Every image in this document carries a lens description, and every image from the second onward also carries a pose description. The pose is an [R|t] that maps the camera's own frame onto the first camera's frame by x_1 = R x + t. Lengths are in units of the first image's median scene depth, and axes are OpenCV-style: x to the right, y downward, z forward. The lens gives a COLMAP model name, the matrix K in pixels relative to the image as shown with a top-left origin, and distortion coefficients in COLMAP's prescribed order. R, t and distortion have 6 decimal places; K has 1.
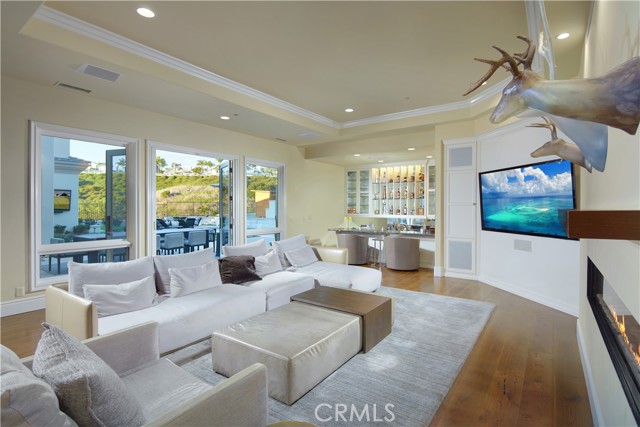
lens RADIAL K [[313.1, 0, 320.0], [0, 313.1, 213.5], [0, 0, 1]] dist [-0.001343, -0.000302]
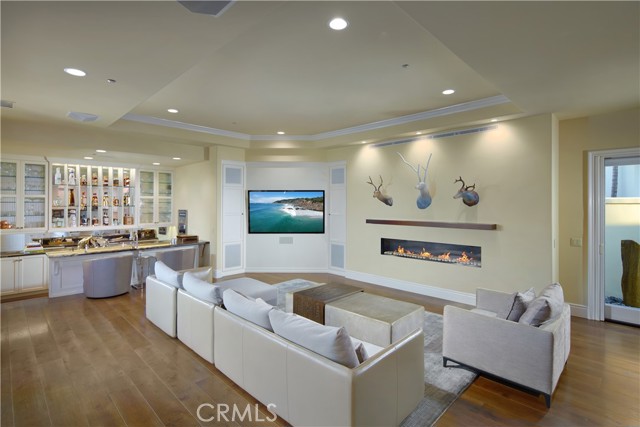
lens RADIAL K [[313.1, 0, 320.0], [0, 313.1, 213.5], [0, 0, 1]] dist [-0.001343, -0.000302]
pose [[0.142549, -0.008551, 0.989751, -0.709826], [0.017232, 0.999833, 0.006156, -0.032850], [-0.989638, 0.016178, 0.142672, 0.478984]]
